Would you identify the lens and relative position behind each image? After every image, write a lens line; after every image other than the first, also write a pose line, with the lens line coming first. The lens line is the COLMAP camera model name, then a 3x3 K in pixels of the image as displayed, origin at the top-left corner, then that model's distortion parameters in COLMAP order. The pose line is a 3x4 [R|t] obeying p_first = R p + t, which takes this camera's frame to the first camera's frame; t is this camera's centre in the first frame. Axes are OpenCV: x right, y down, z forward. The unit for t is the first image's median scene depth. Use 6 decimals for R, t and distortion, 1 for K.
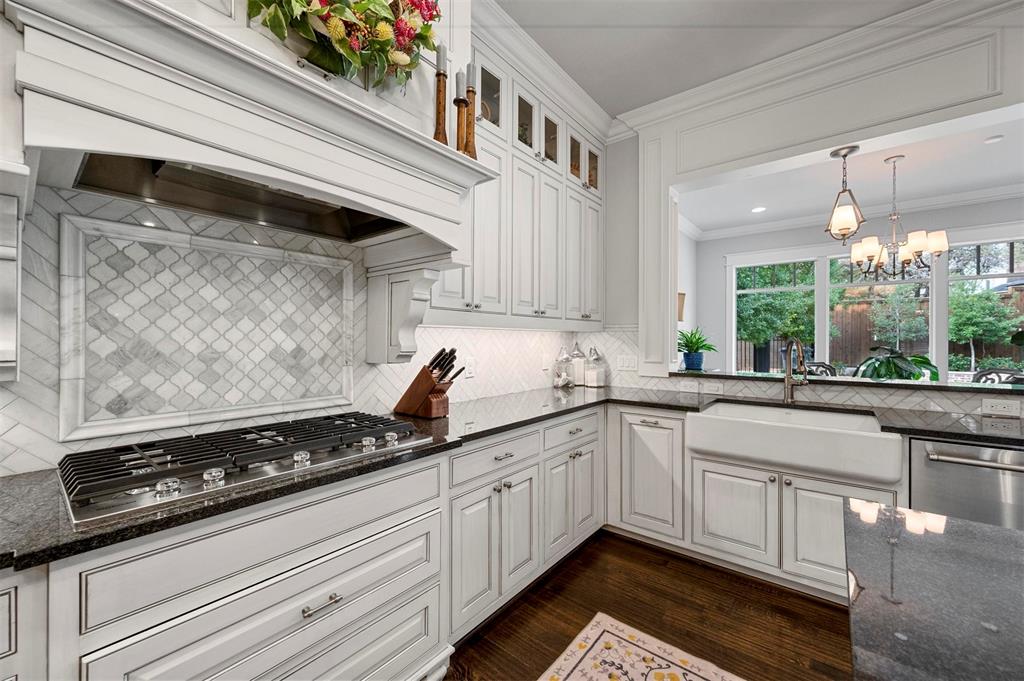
lens RADIAL K [[403.6, 0, 512.1], [0, 403.6, 339.7], [0, 0, 1]] dist [-0.000611, -0.000686]
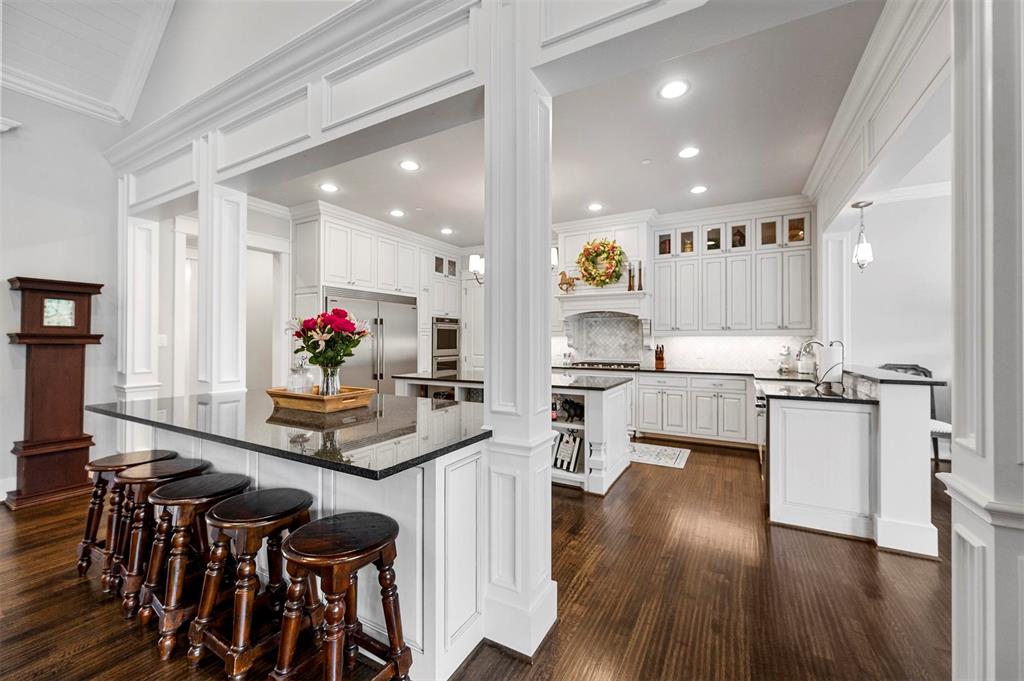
lens RADIAL K [[403.6, 0, 511.3], [0, 403.6, 338.6], [0, 0, 1]] dist [-0.000611, -0.000686]
pose [[0.156926, -0.009077, -0.987569, 2.693849], [-0.001901, 0.999953, -0.009492, 0.011551], [0.987609, 0.003367, 0.156901, -0.532117]]
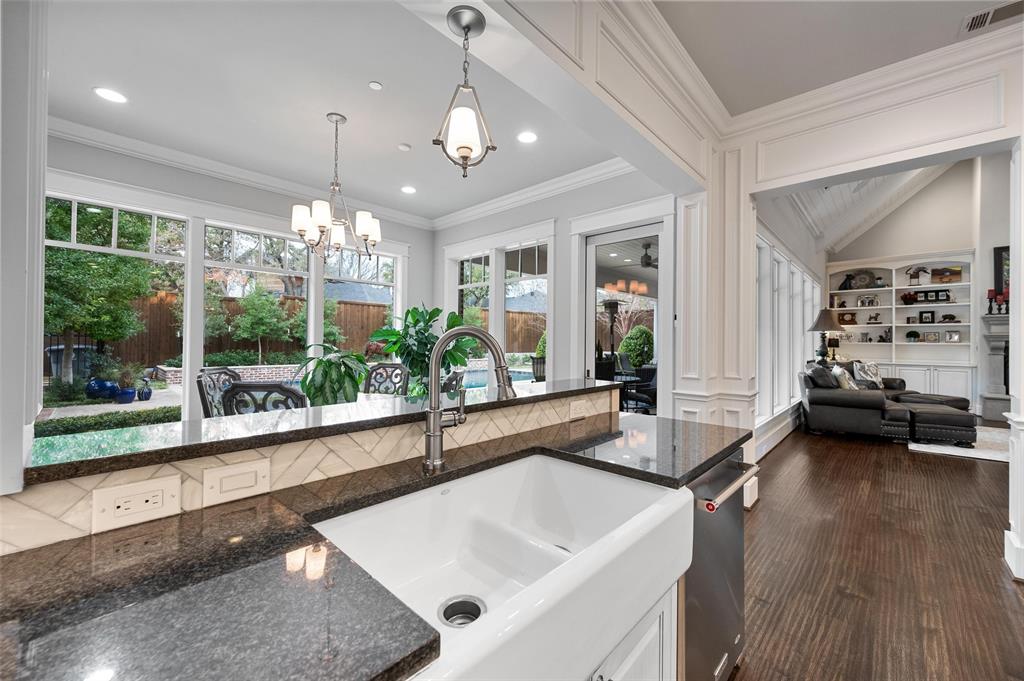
lens RADIAL K [[403.6, 0, 512.9], [0, 403.6, 337.8], [0, 0, 1]] dist [-0.000611, -0.000686]
pose [[0.081936, 0.005480, 0.996623, 0.342566], [-0.007466, 0.999960, -0.004885, 0.012009], [-0.996610, -0.007041, 0.081974, 1.285532]]
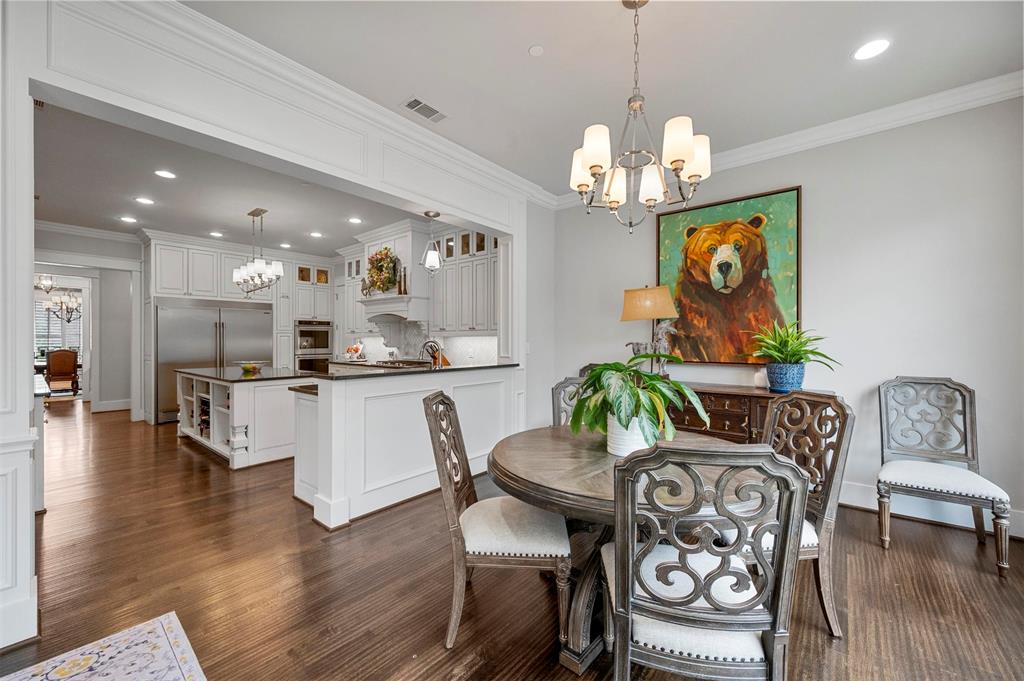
lens RADIAL K [[403.6, 0, 509.0], [0, 403.6, 340.9], [0, 0, 1]] dist [-0.000611, -0.000686]
pose [[-0.024886, -0.002708, -0.999687, 3.108123], [-0.001537, 0.999995, -0.002671, 0.004068], [0.999689, 0.001470, -0.024890, 1.780226]]
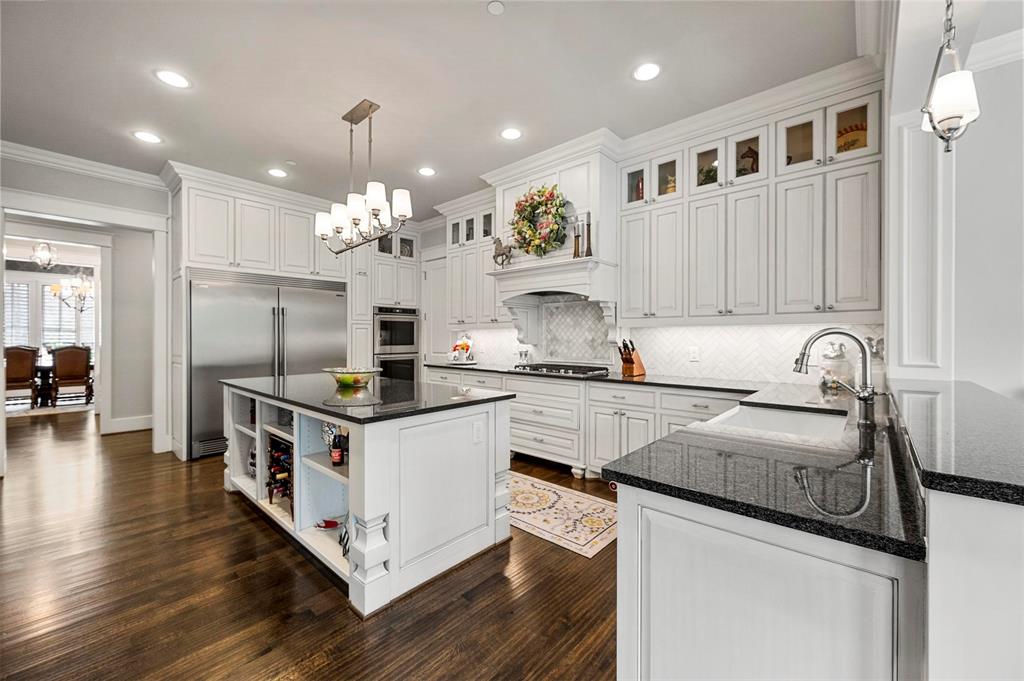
lens RADIAL K [[403.6, 0, 512.2], [0, 403.6, 337.8], [0, 0, 1]] dist [-0.000611, -0.000686]
pose [[-0.060725, -0.002829, -0.998151, 1.882284], [-0.002872, 0.999992, -0.002659, 0.023441], [0.998150, 0.002705, -0.060733, 0.620473]]
